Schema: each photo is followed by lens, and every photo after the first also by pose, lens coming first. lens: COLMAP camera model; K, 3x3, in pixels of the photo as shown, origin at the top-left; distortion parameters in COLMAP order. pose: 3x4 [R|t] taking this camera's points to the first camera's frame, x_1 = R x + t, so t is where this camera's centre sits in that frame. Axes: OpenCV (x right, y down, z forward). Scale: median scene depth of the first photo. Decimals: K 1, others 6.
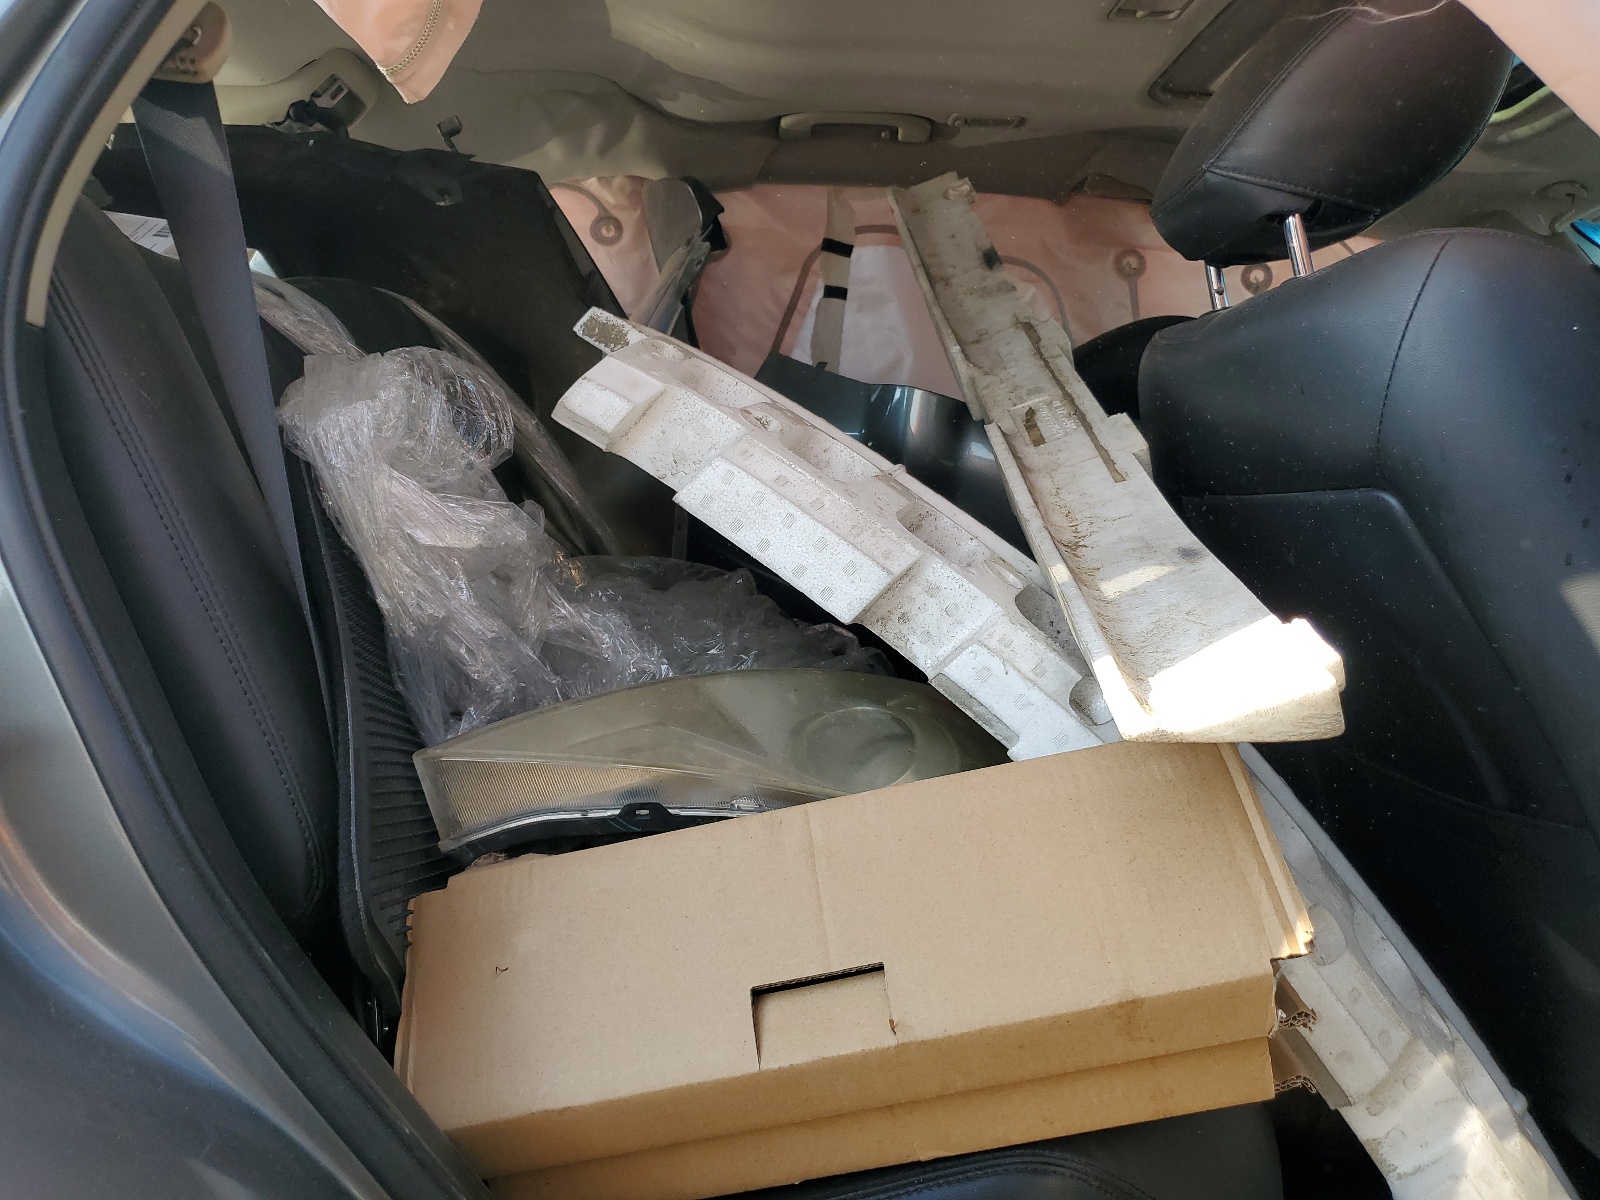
lens RADIAL K [[1223.2, 0, 802.7], [0, 1223.2, 599.7], [0, 0, 1]] dist [0.016105, 0.004451]
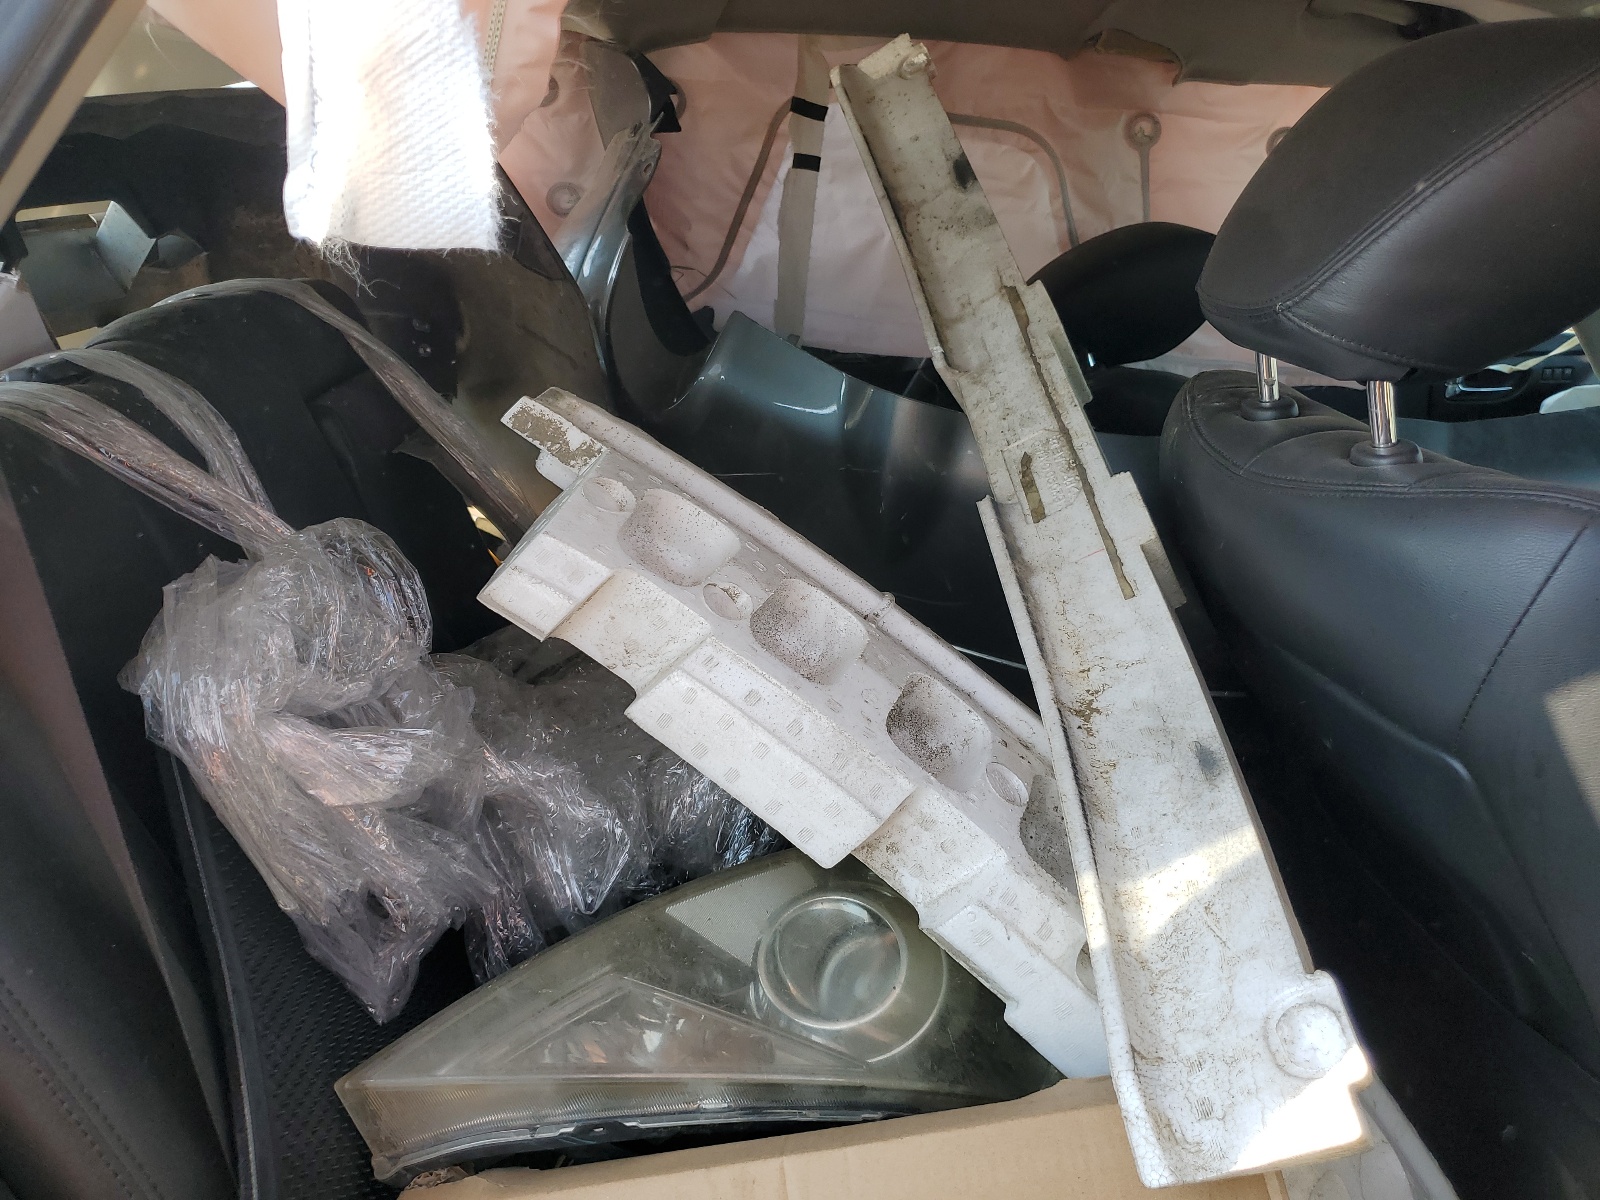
lens RADIAL K [[1223.2, 0, 797.9], [0, 1223.2, 600.1], [0, 0, 1]] dist [0.016105, 0.004451]
pose [[0.999573, 0.000257, 0.029216, -0.009248], [-0.007021, 0.972772, 0.231658, -0.298469], [-0.028361, -0.231764, 0.972358, 0.155025]]
